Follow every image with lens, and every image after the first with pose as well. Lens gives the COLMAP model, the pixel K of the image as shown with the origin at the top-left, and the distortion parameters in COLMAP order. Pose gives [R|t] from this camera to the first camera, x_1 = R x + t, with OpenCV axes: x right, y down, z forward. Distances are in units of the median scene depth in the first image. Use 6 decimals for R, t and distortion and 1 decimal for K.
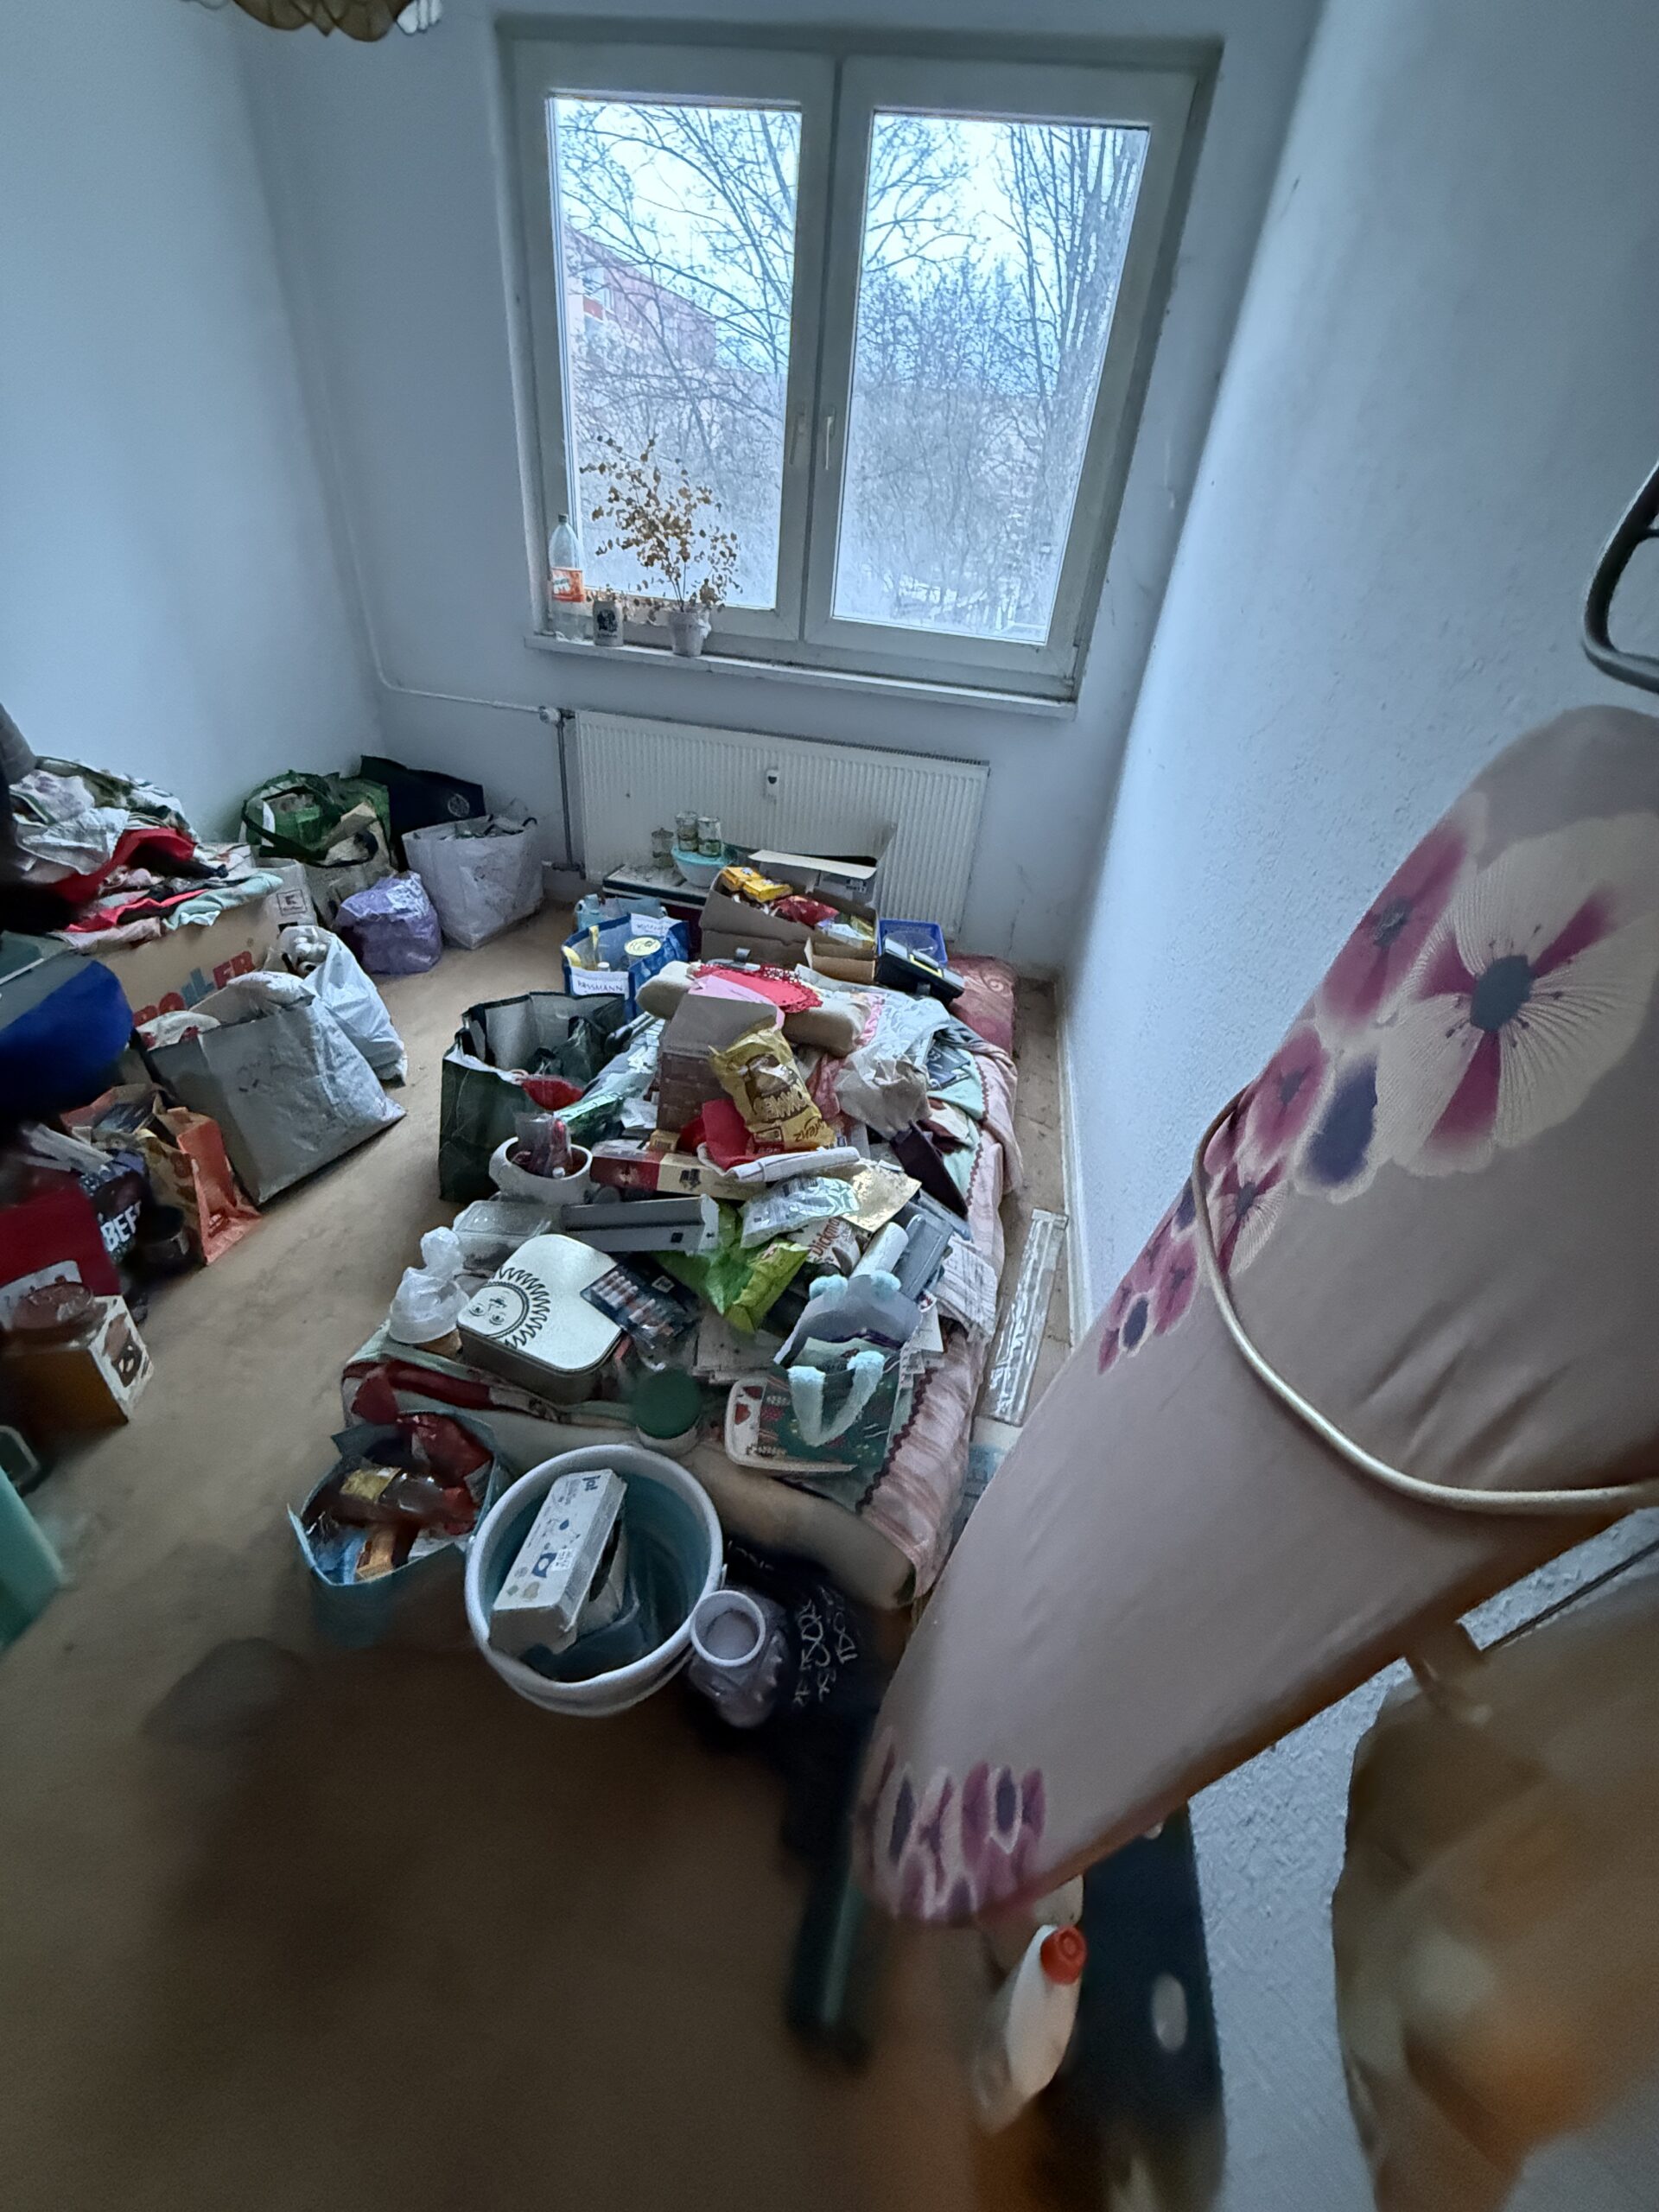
lens RADIAL K [[879.1, 0, 835.0], [0, 879.1, 1109.5], [0, 0, 1]] dist [0.000086, -0.000310]
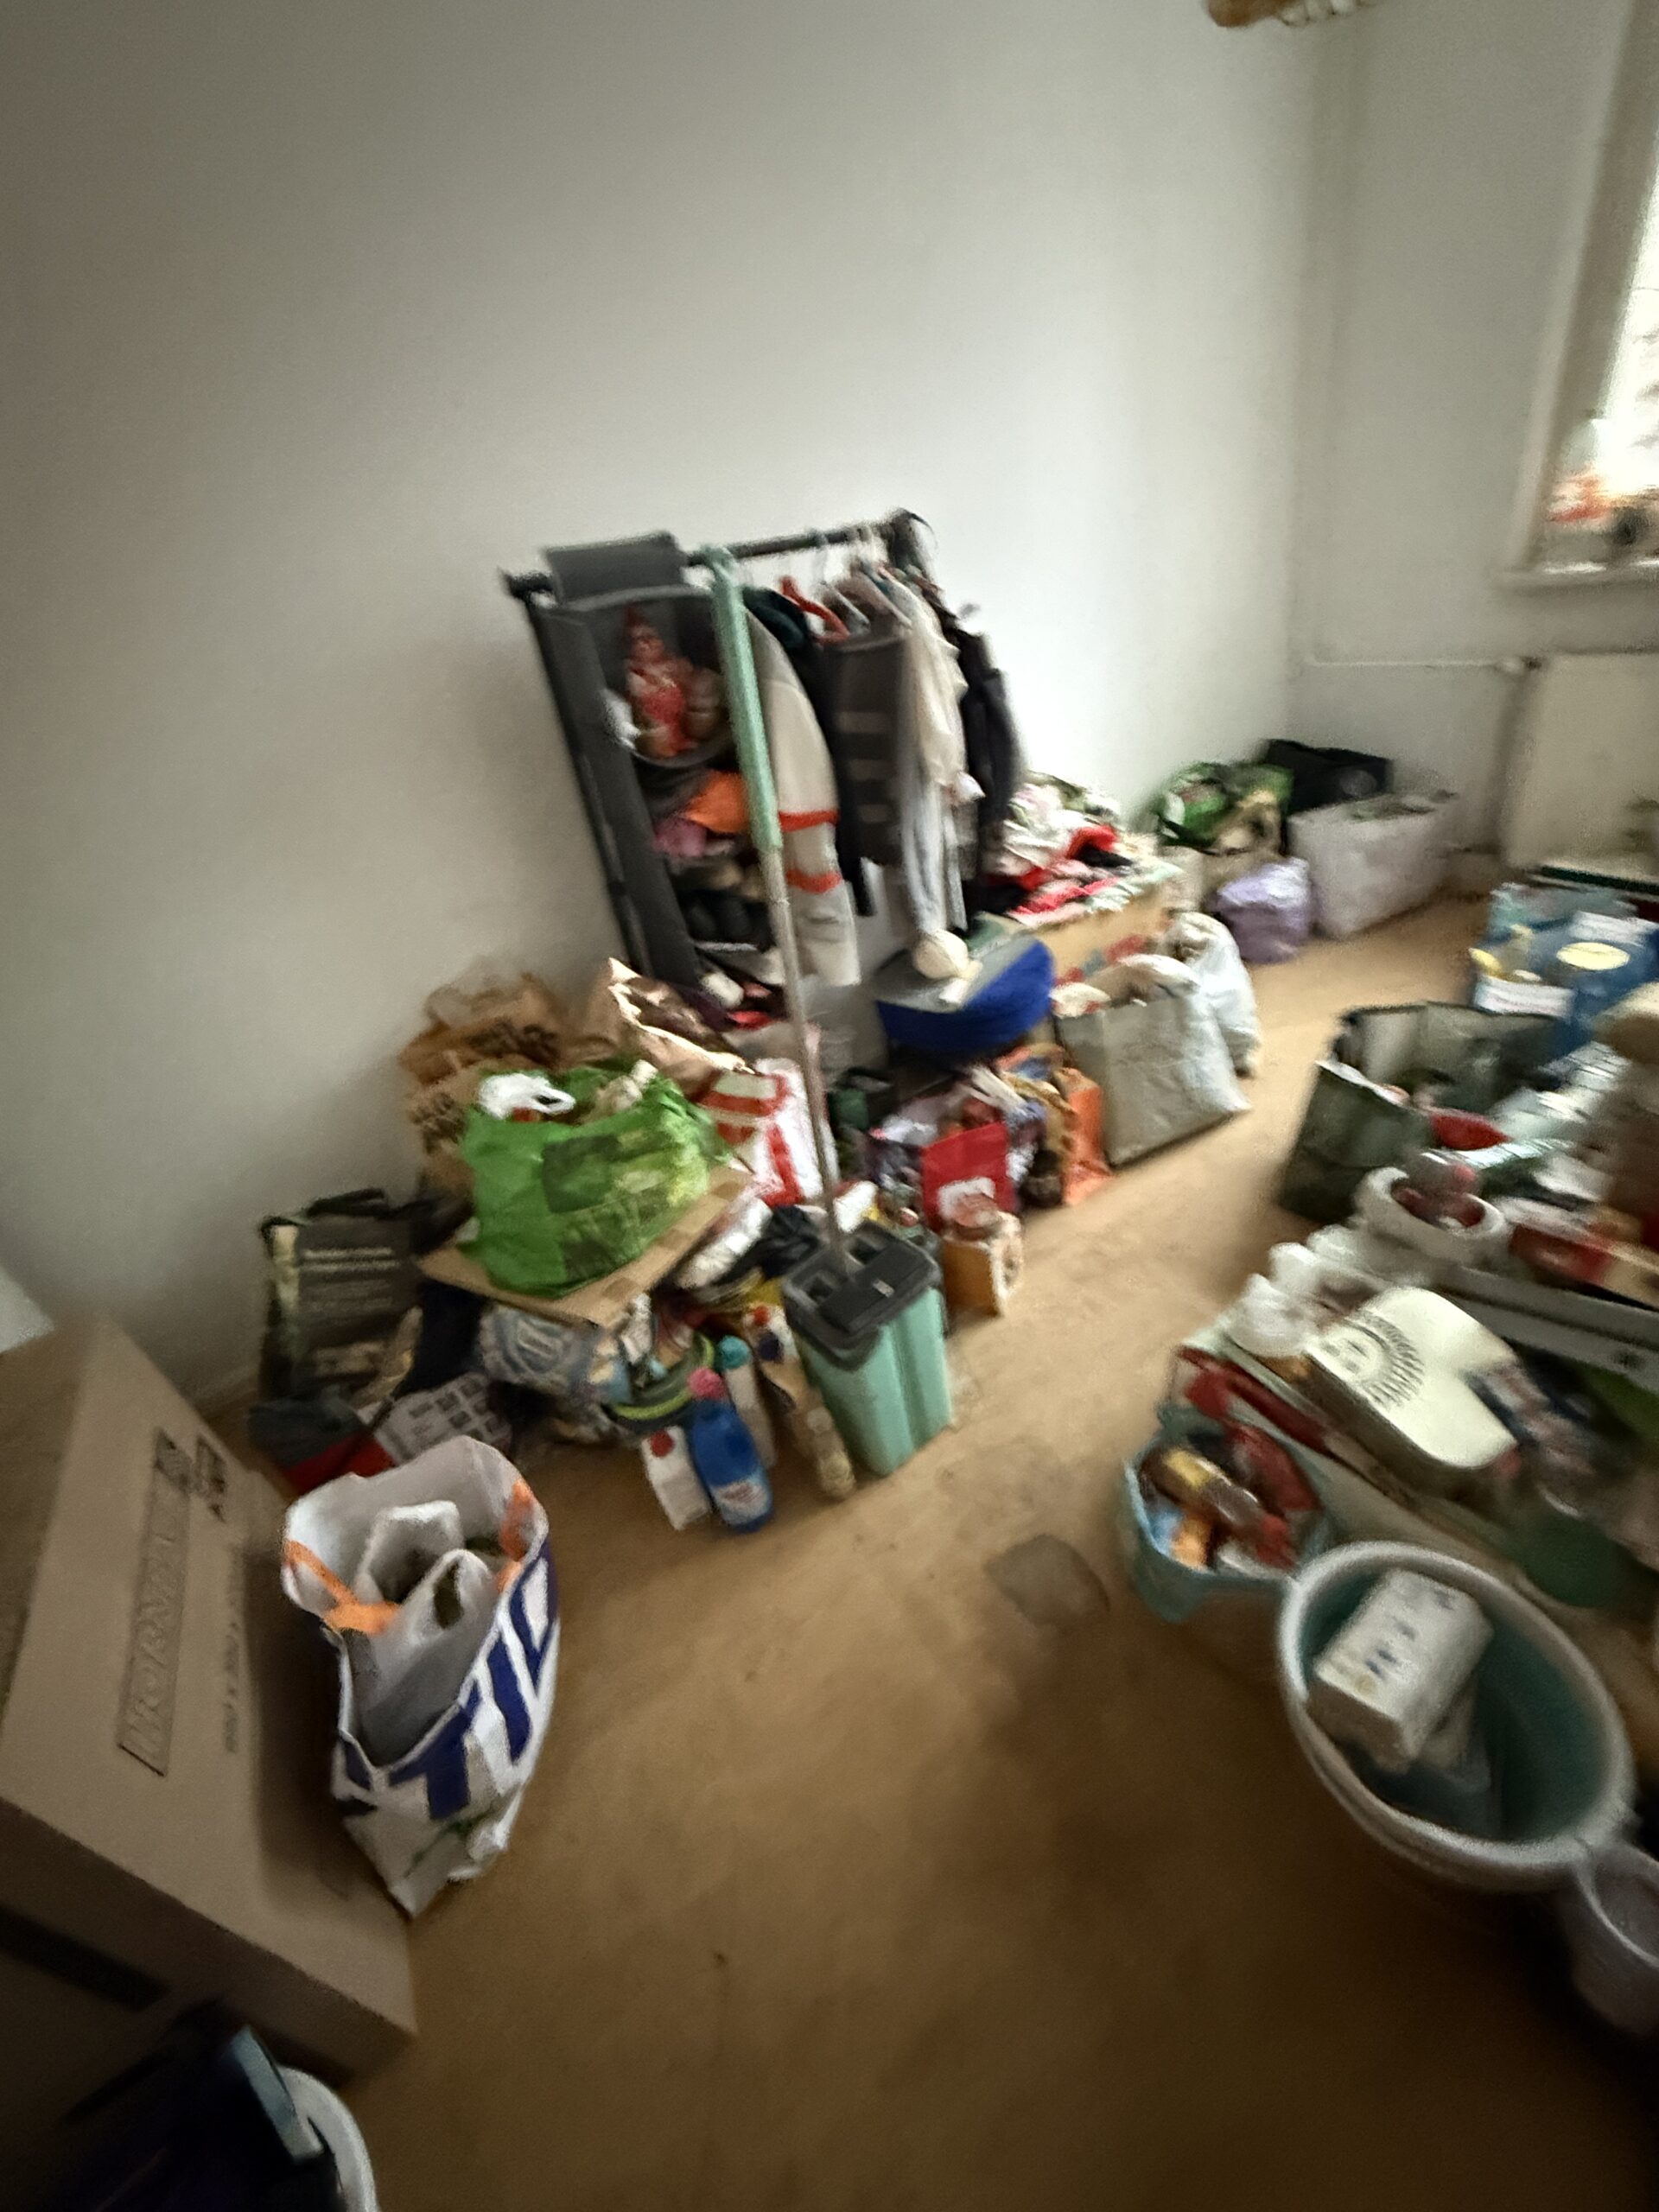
lens RADIAL K [[879.1, 0, 831.8], [0, 879.1, 1112.2], [0, 0, 1]] dist [0.000086, -0.000310]
pose [[0.661593, 0.205293, -0.721214, -0.105330], [-0.180099, 0.977144, 0.112934, -0.022064], [0.727914, 0.055173, 0.683445, -0.036502]]
